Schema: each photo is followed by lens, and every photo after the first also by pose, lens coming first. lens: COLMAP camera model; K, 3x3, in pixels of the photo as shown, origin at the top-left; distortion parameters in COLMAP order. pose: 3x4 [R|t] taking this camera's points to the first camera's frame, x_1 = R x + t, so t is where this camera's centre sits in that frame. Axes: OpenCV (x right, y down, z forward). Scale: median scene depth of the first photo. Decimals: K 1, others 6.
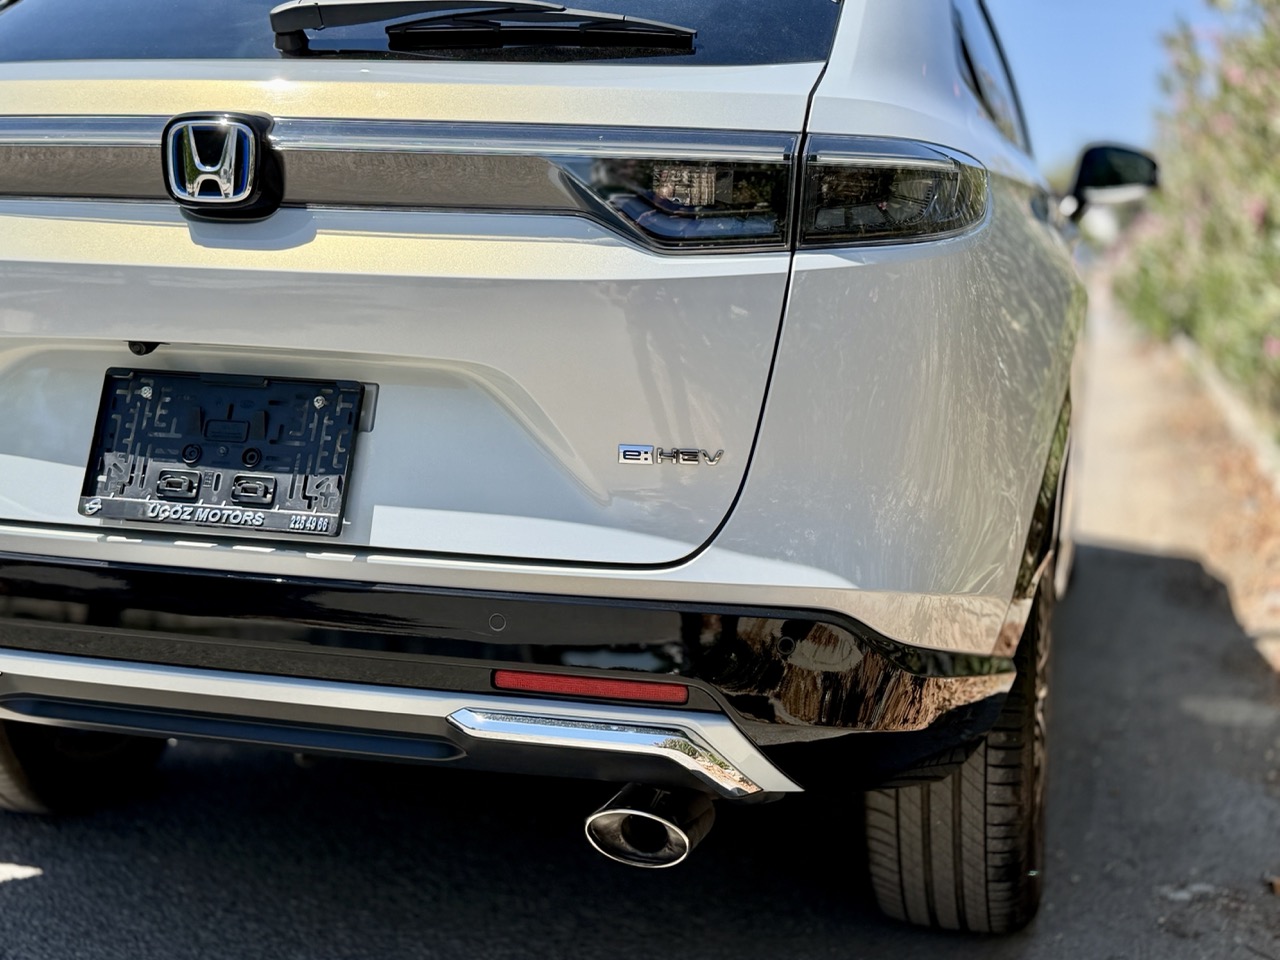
lens RADIAL K [[1631.7, 0, 641.6], [0, 1631.7, 475.8], [0, 0, 1]] dist [0.100280, 0.000000]
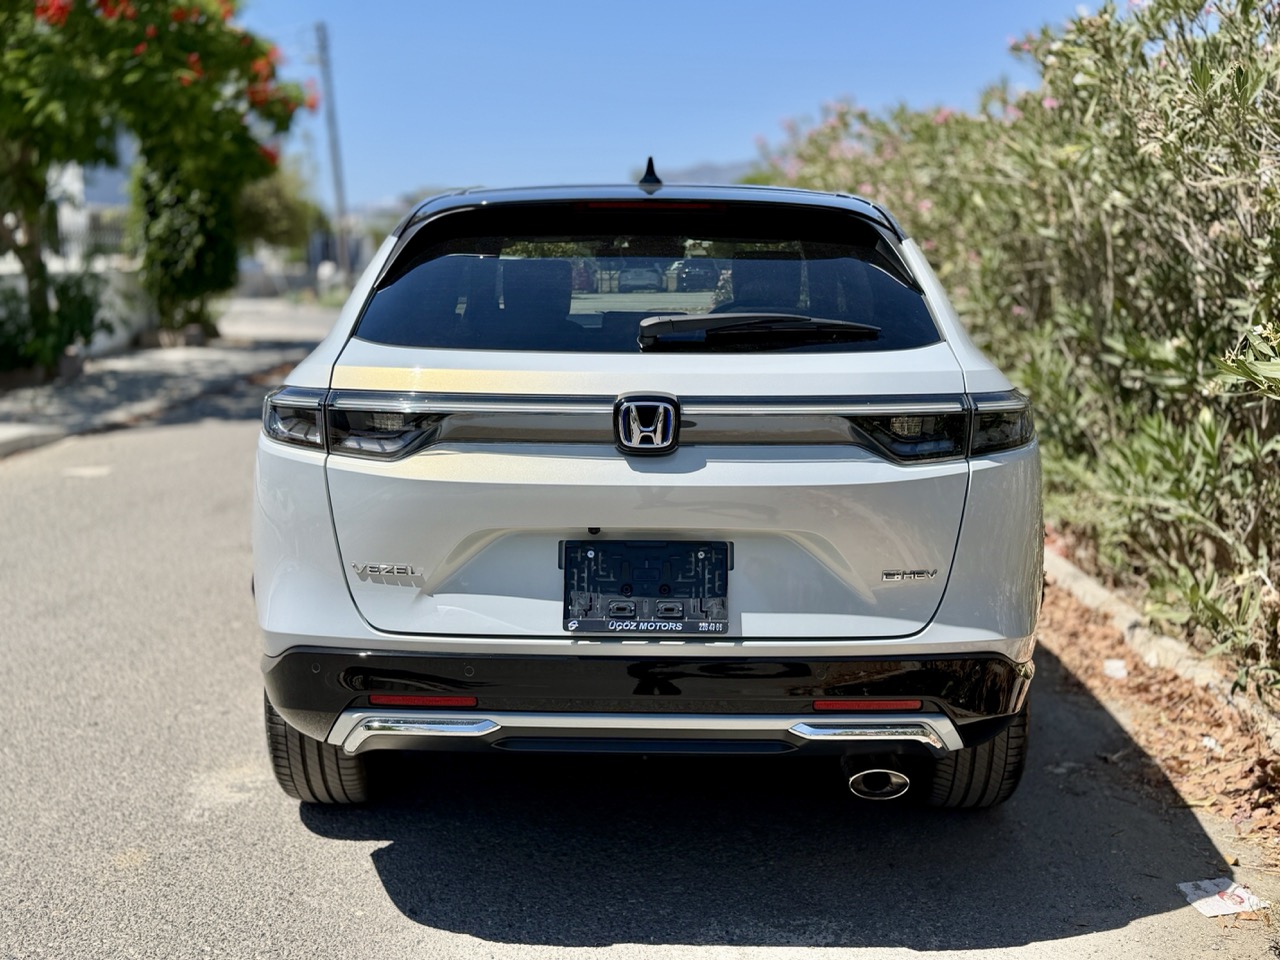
lens RADIAL K [[1294.8, 0, 637.9], [0, 1294.8, 484.3], [0, 0, 1]] dist [0.146020, 0.000000]
pose [[0.963804, -0.064704, 0.258641, -0.618294], [0.055450, 0.997538, 0.042922, -0.184505], [-0.260782, -0.027027, 0.965019, -0.309336]]
